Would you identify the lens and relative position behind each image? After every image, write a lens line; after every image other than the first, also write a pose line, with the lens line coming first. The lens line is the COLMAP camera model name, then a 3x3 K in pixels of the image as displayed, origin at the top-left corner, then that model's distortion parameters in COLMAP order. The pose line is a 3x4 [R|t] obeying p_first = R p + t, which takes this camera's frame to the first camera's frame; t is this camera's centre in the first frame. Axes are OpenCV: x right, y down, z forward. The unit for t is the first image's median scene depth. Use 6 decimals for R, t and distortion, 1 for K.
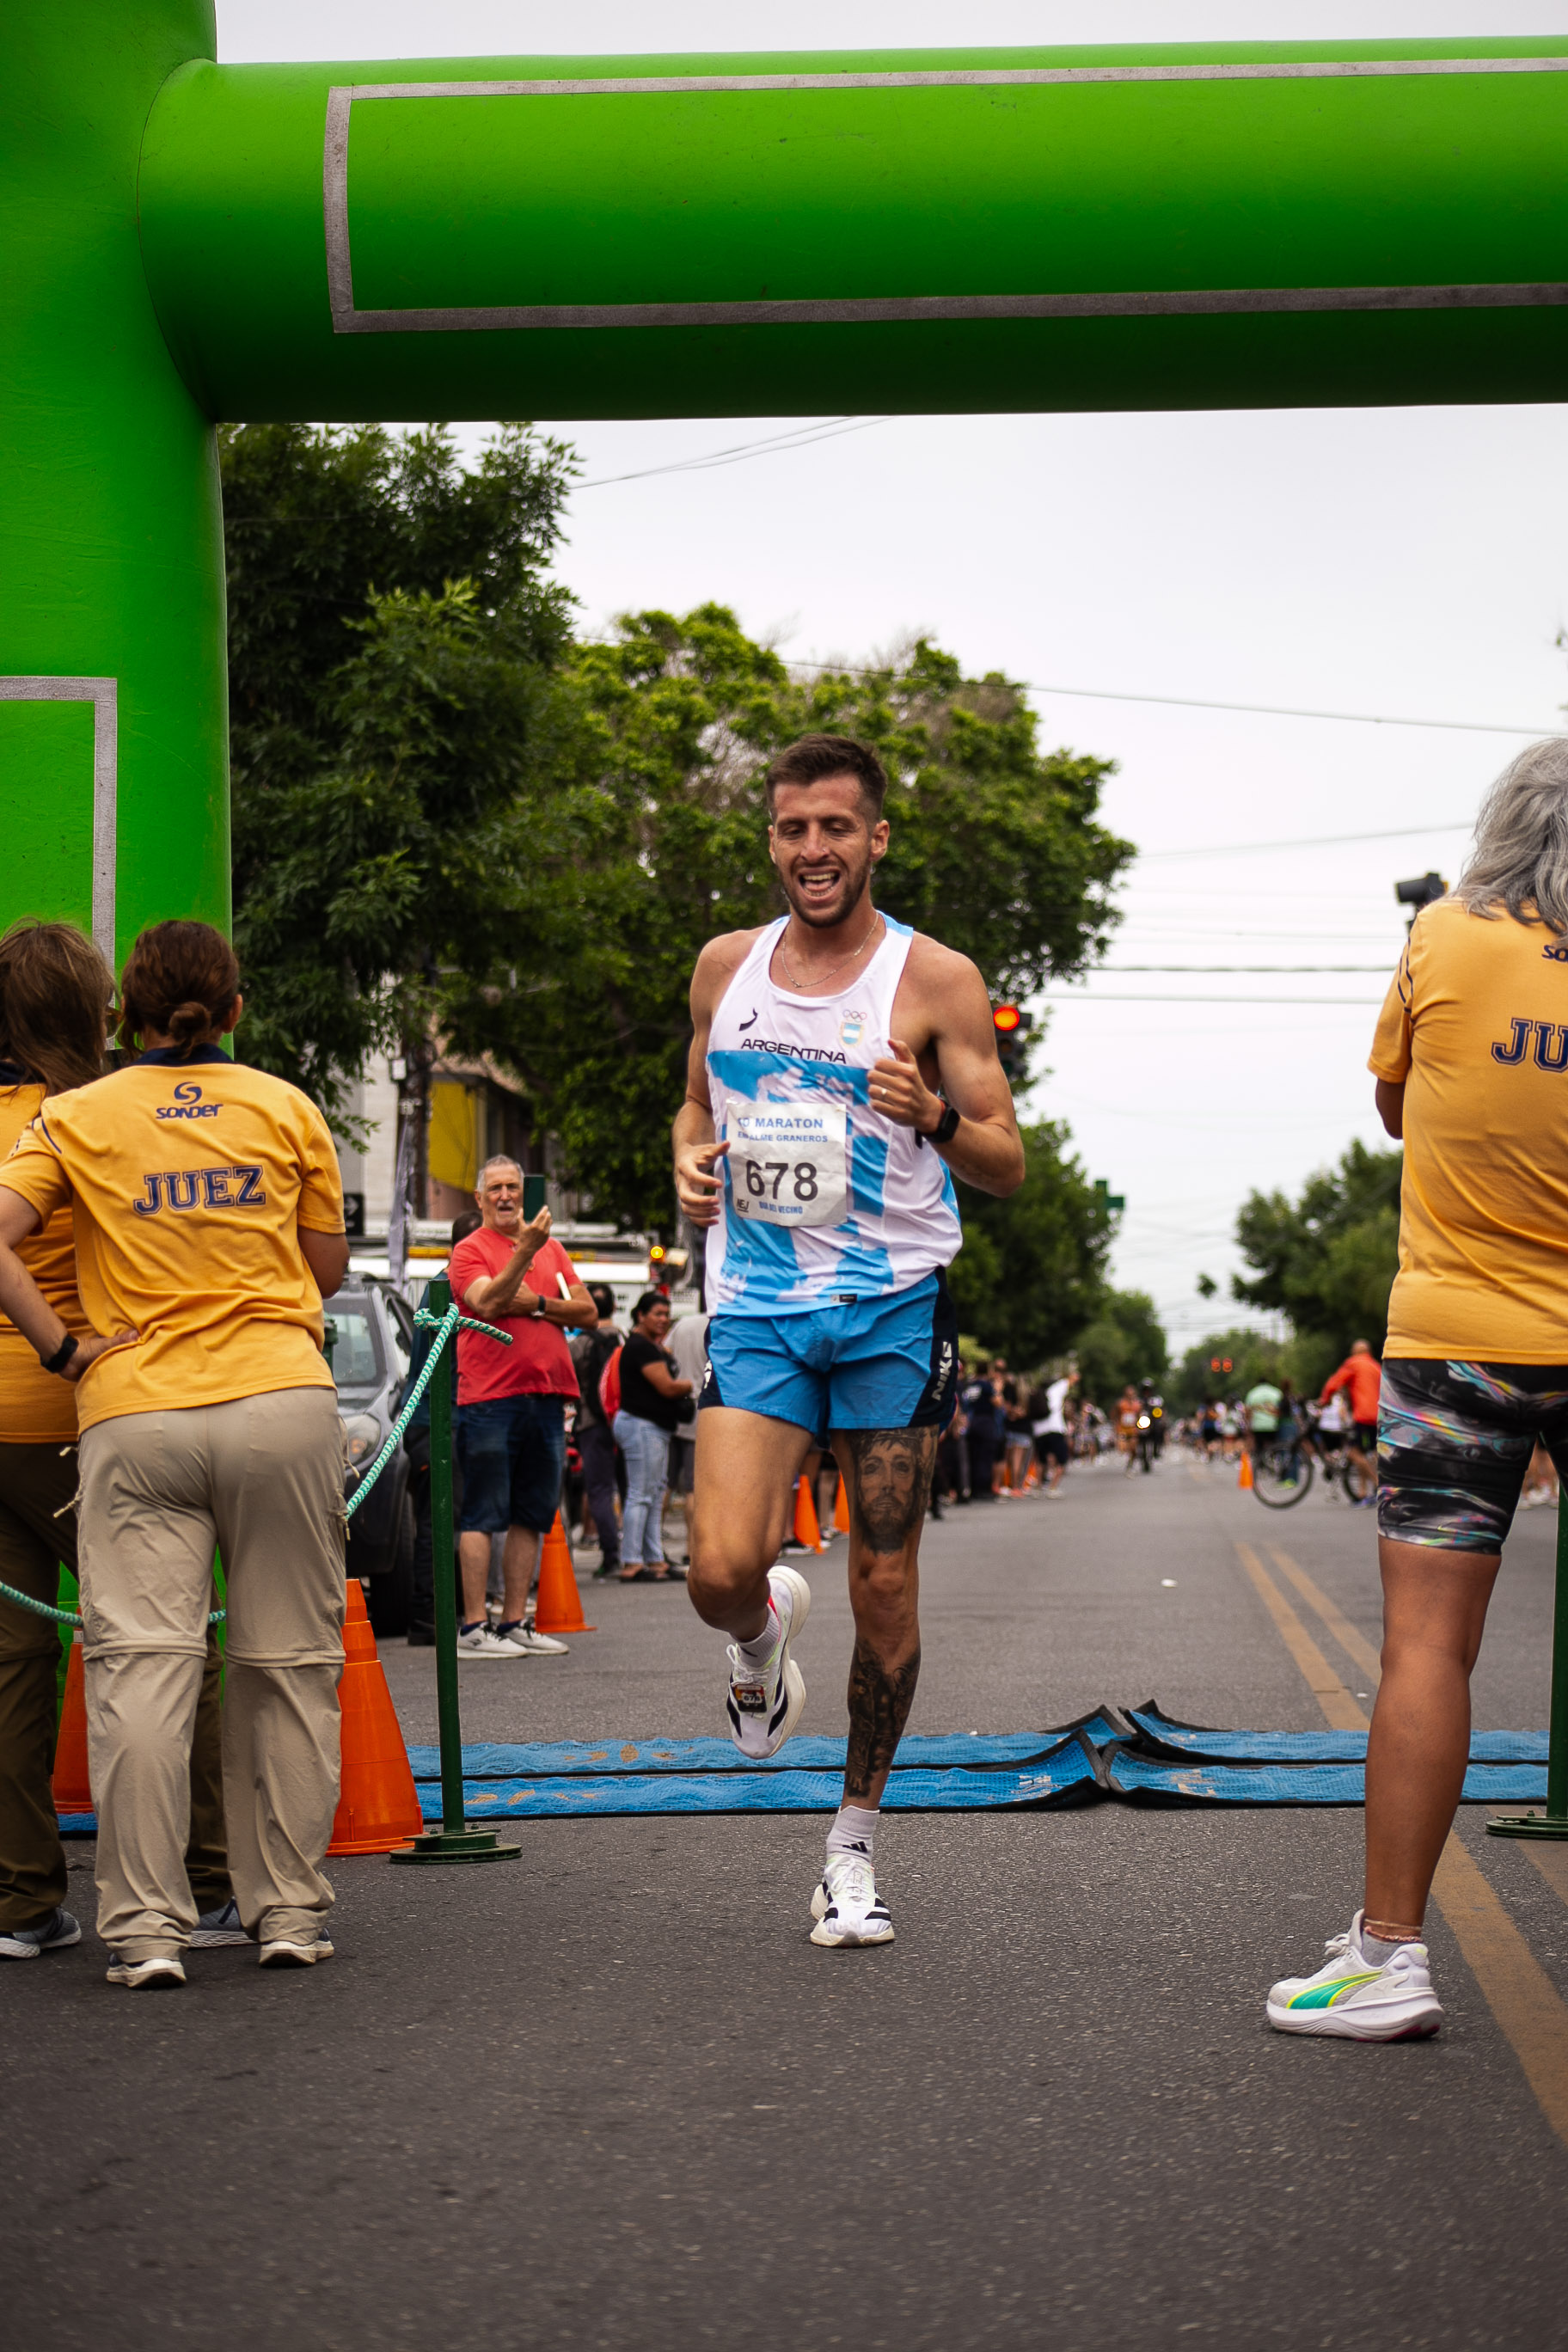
lens RADIAL K [[5338.7, 0, 785.5], [0, 5338.7, 1175.9], [0, 0, 1]] dist [-0.047900, 0.296369]
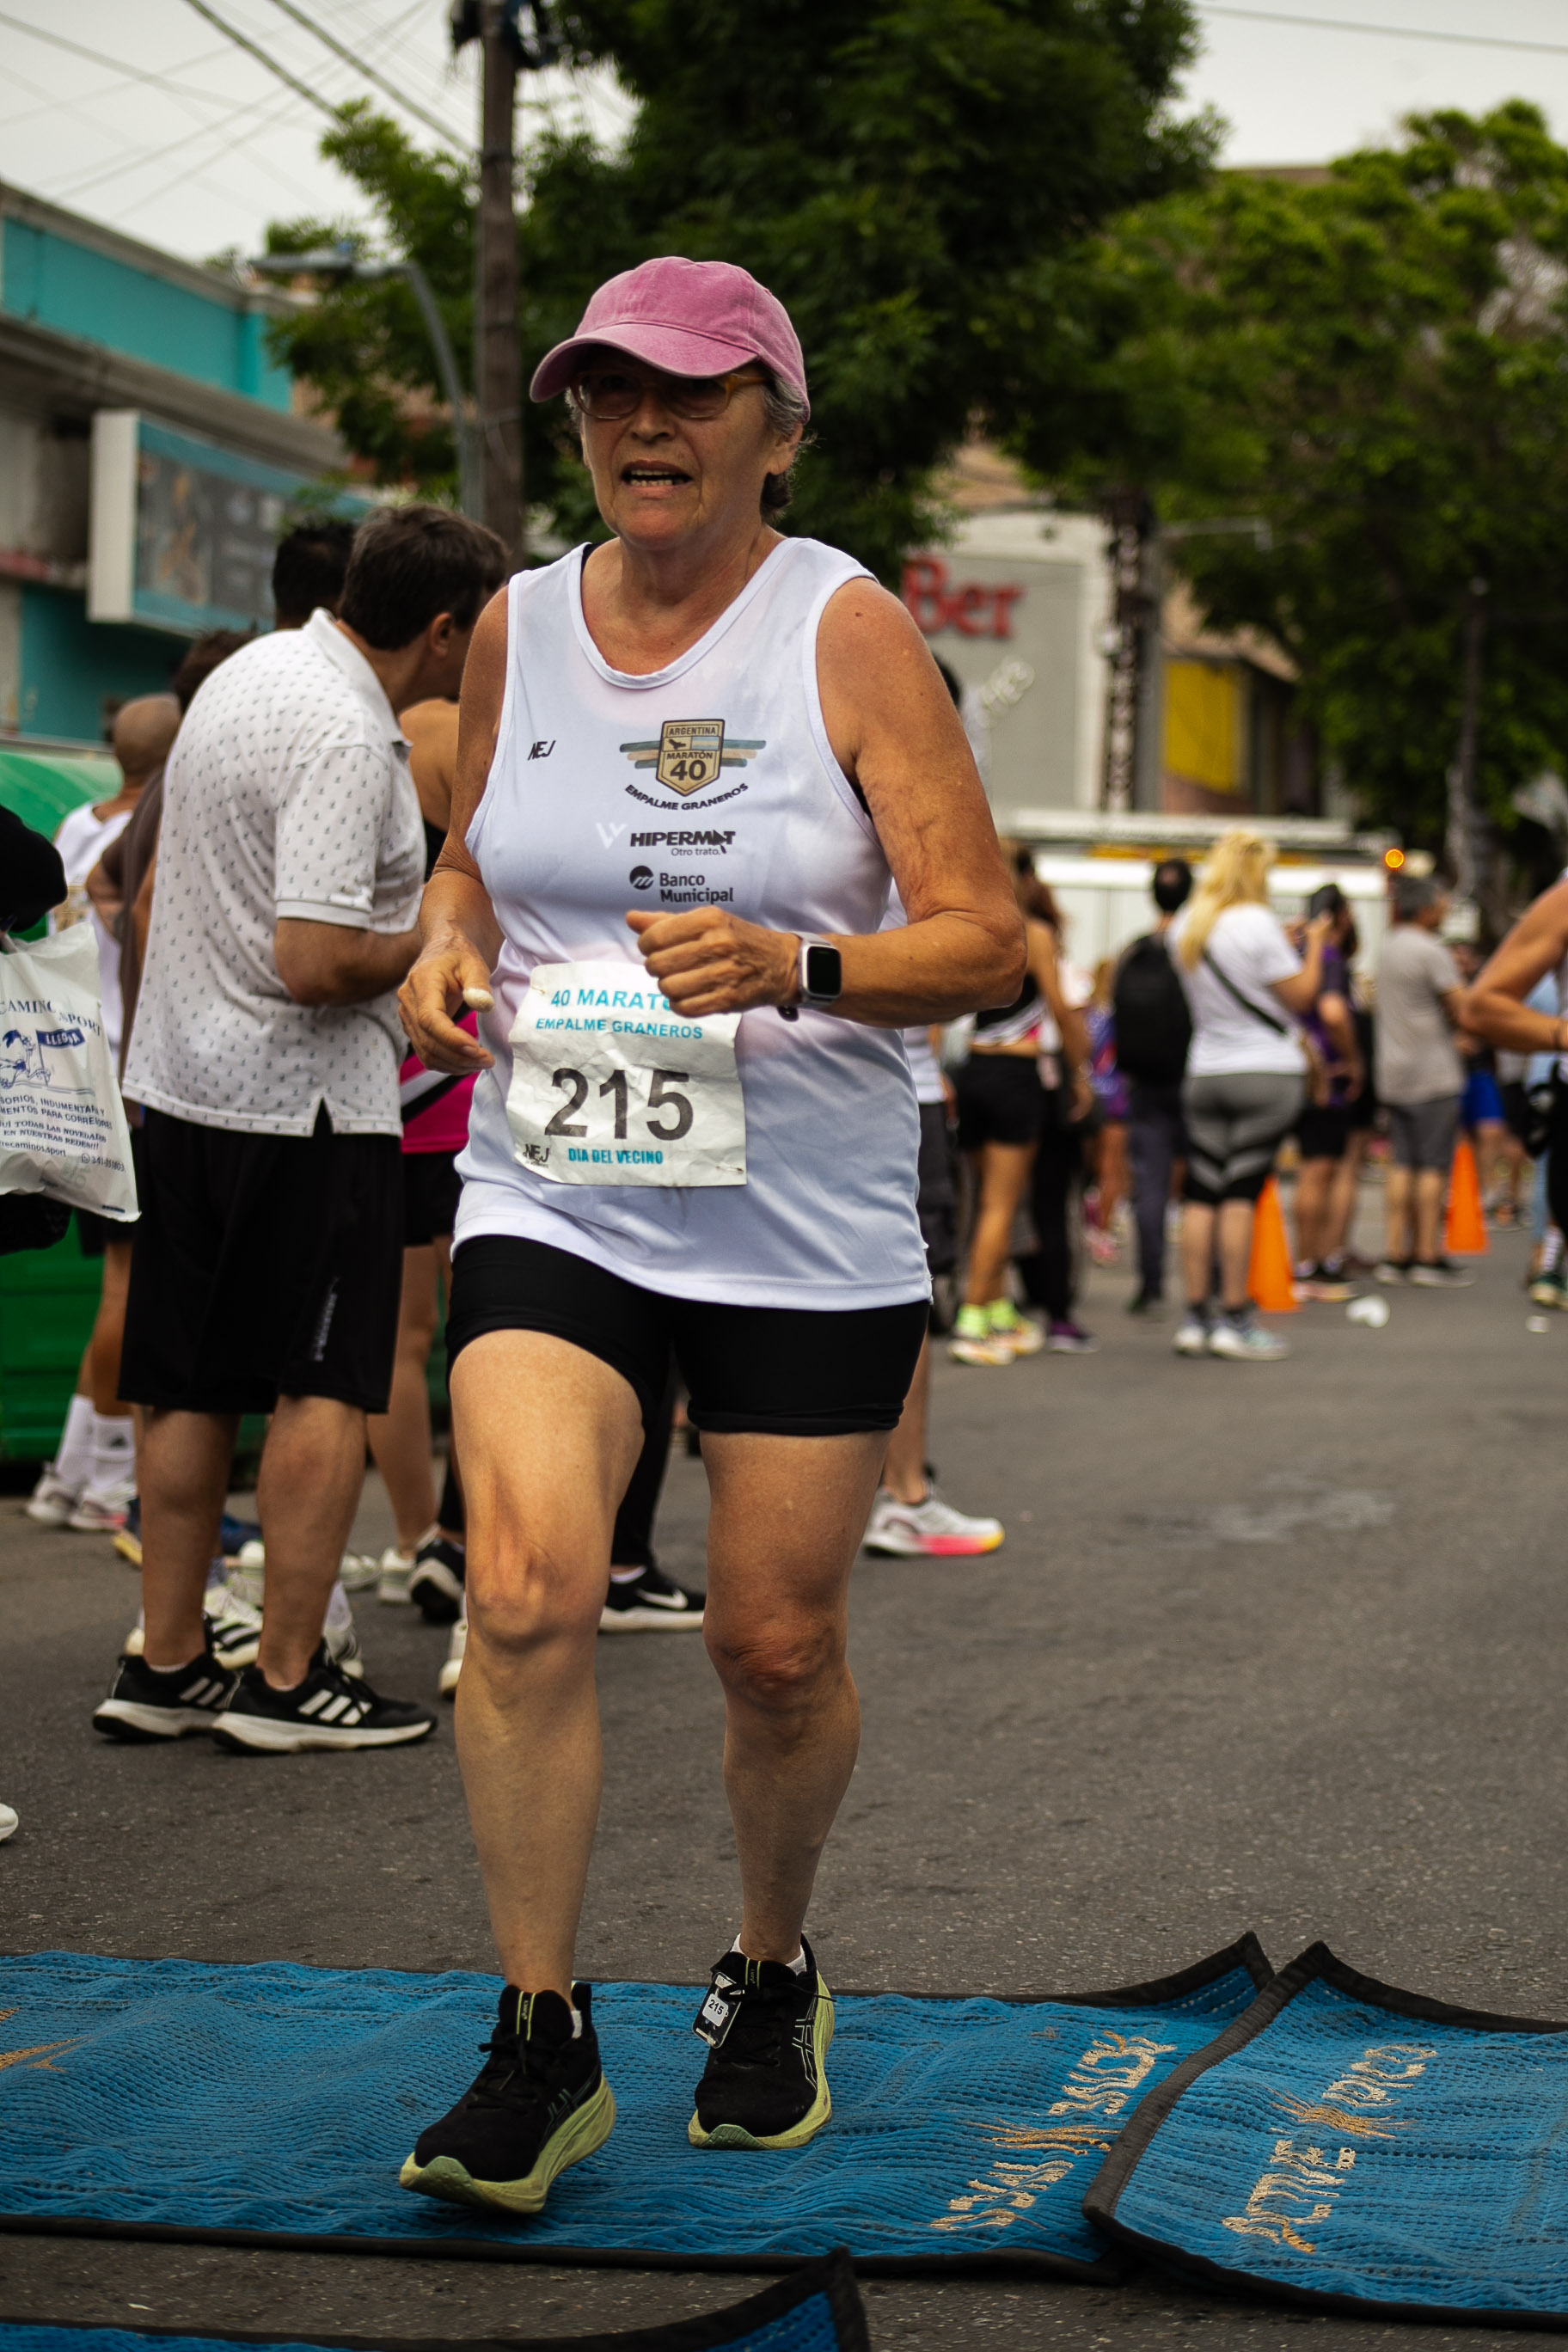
lens RADIAL K [[5444.6, 0, 791.6], [0, 5444.6, 1179.5], [0, 0, 1]] dist [-0.047544, 0.385847]
pose [[0.986394, 0.028939, -0.161830, 0.018493], [-0.017149, 0.997127, 0.073779, 0.002562], [0.163500, -0.070000, 0.984057, 0.120024]]
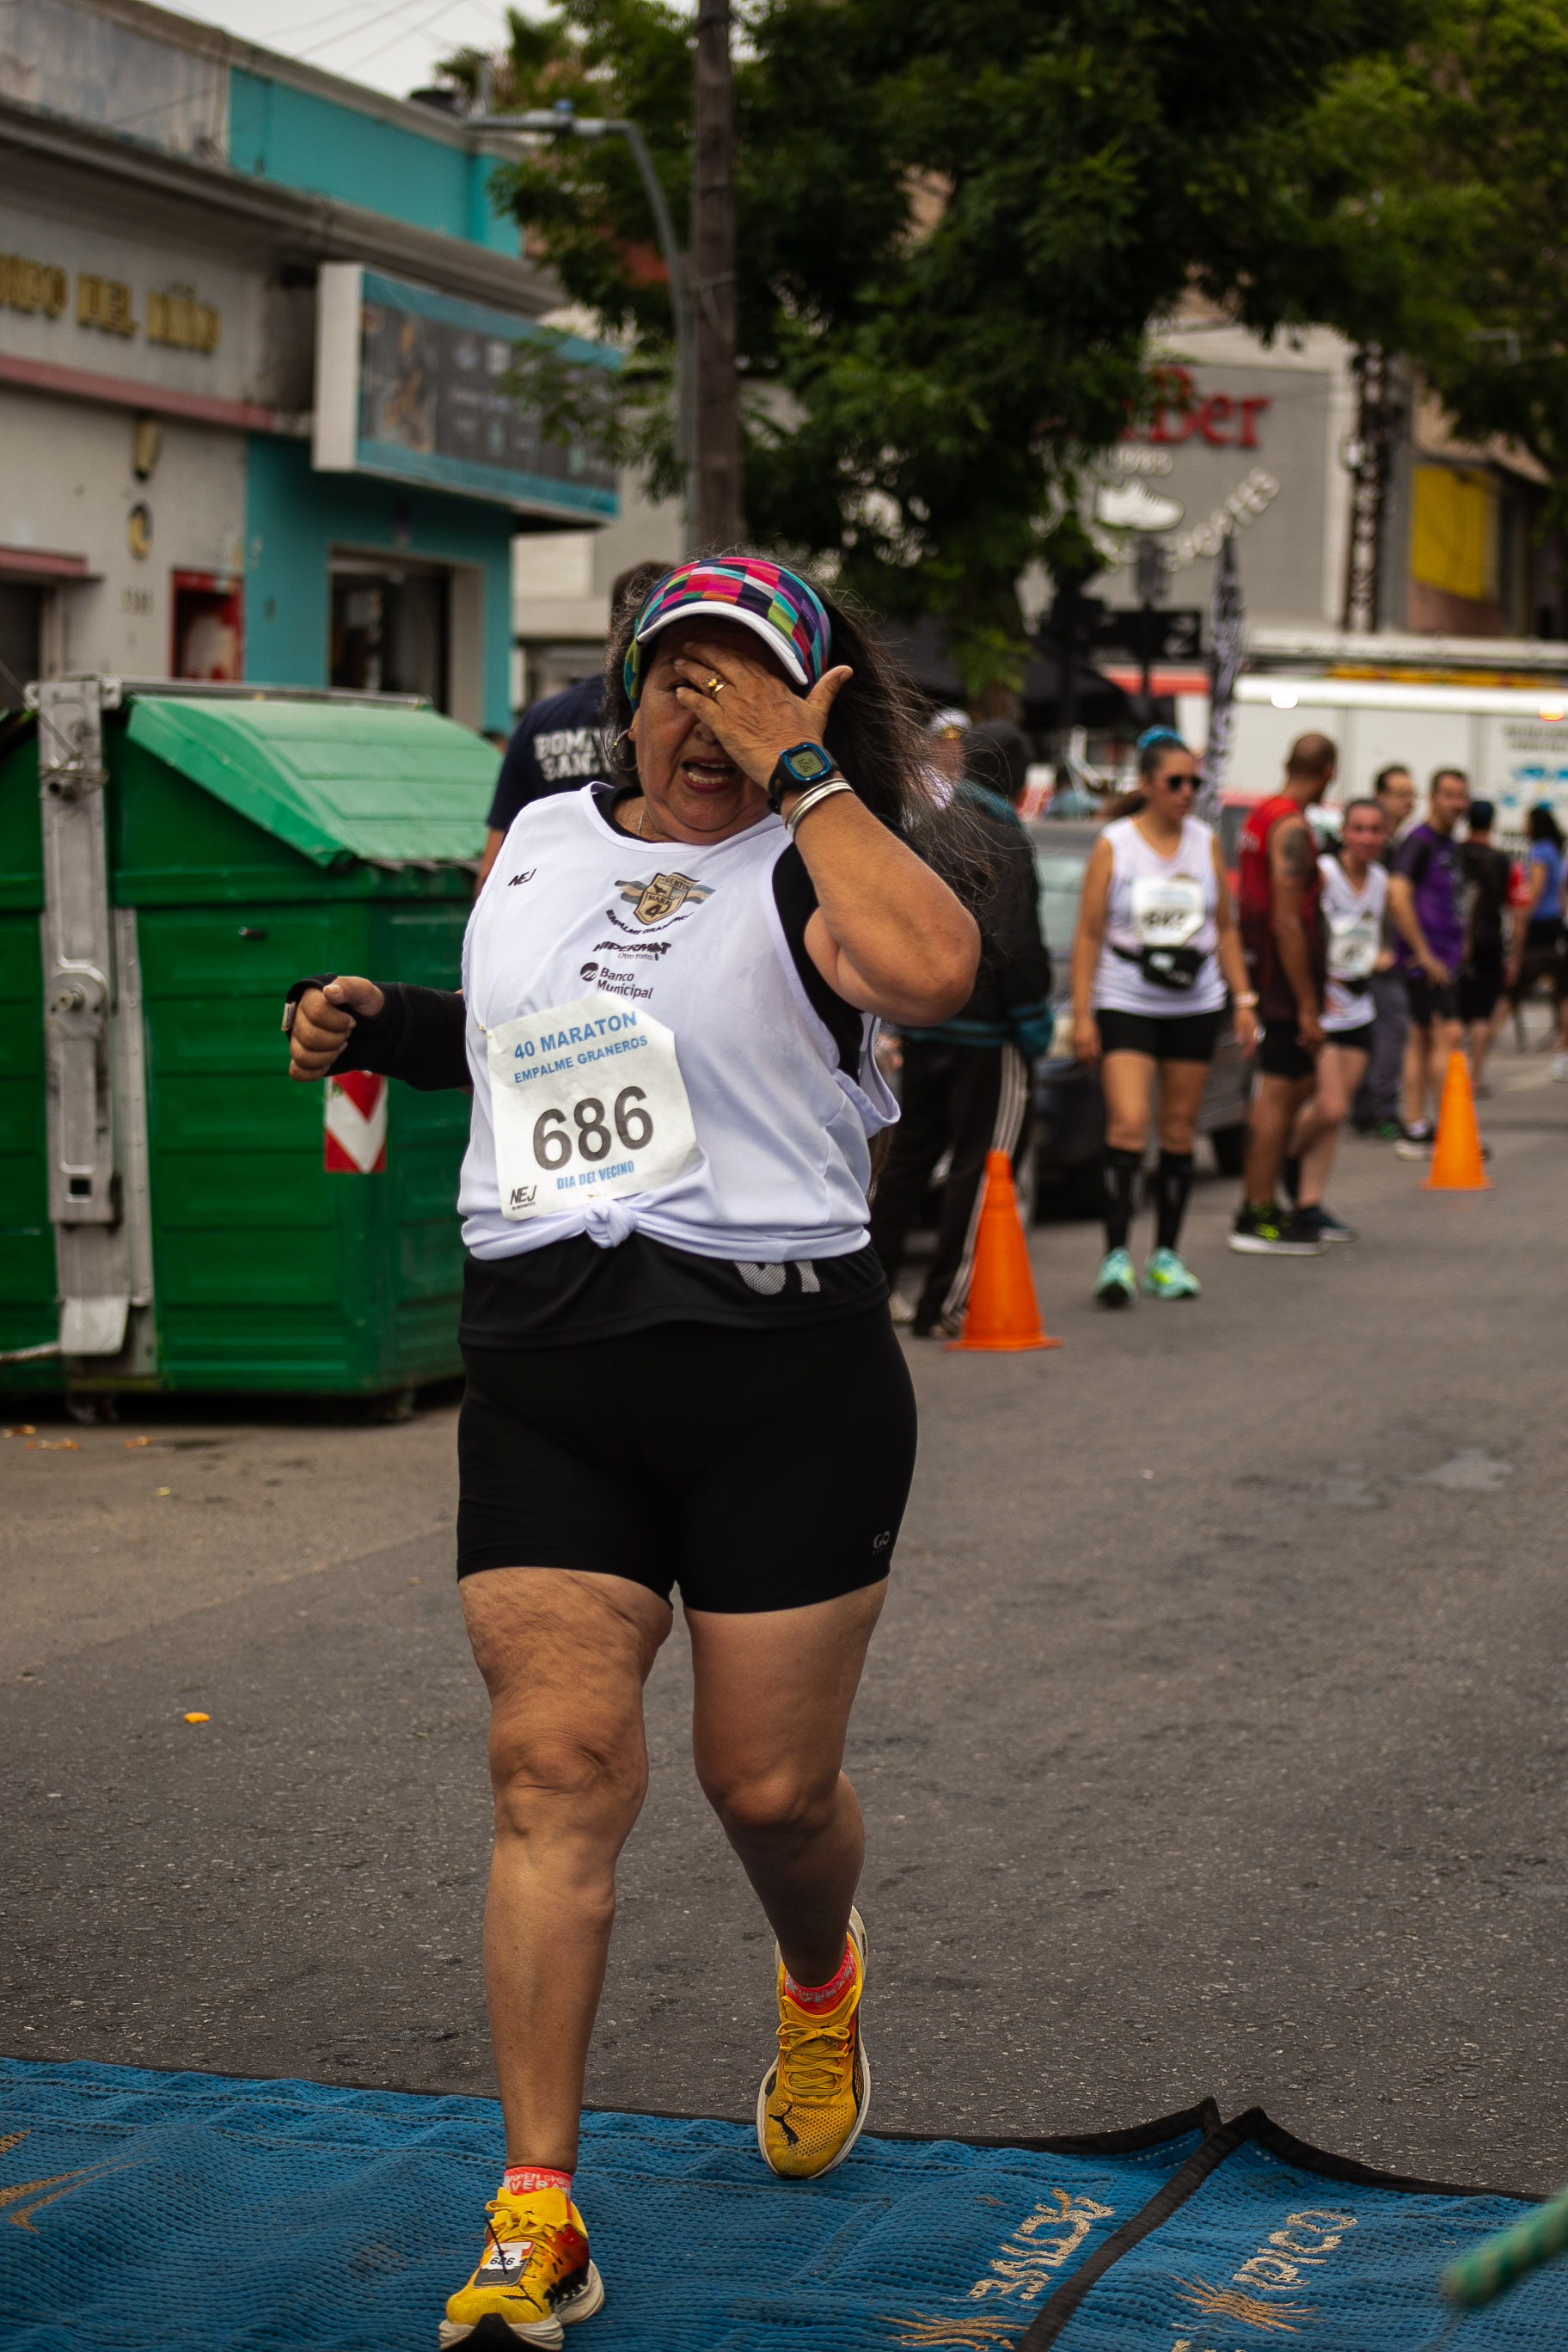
lens RADIAL K [[5418.3, 0, 783.2], [0, 5418.3, 1180.8], [0, 0, 1]] dist [-0.030367, 0.135263]
pose [[0.976635, 0.046149, -0.209891, 0.022845], [-0.021722, 0.992868, 0.117227, -0.003630], [0.213804, -0.109929, 0.970672, 0.118536]]
